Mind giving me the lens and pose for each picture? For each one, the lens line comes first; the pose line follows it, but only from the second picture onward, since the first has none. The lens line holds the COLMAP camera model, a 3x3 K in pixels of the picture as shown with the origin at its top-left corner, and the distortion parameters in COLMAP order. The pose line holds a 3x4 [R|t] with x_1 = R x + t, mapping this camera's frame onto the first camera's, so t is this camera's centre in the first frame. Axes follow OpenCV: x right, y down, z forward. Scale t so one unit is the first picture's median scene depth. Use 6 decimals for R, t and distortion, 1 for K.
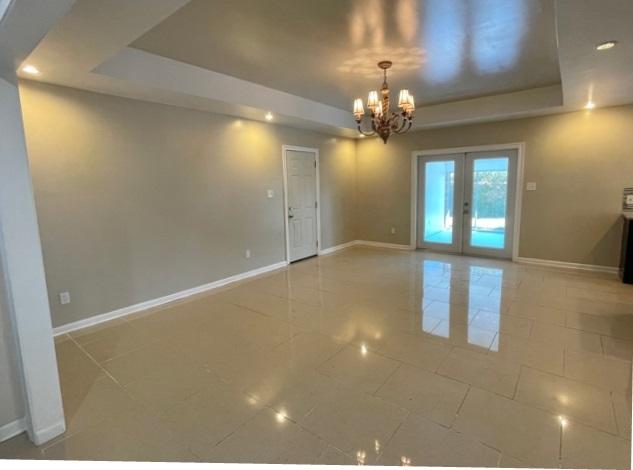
lens RADIAL K [[317.1, 0, 315.6], [0, 317.1, 228.3], [0, 0, 1]] dist [-0.001548, -0.000096]
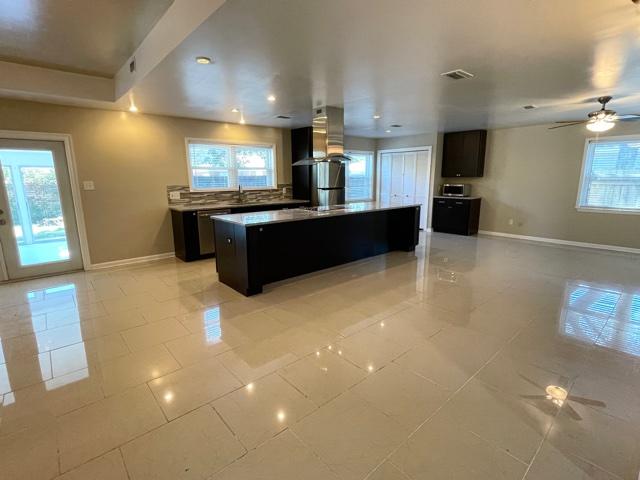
lens RADIAL K [[320.6, 0, 317.4], [0, 320.6, 240.3], [0, 0, 1]] dist [-0.001548, -0.000096]
pose [[0.180798, -0.170514, 0.968626, -0.111742], [0.139858, 0.979305, 0.146289, -0.019302], [-0.973525, 0.109022, 0.200904, 0.180377]]
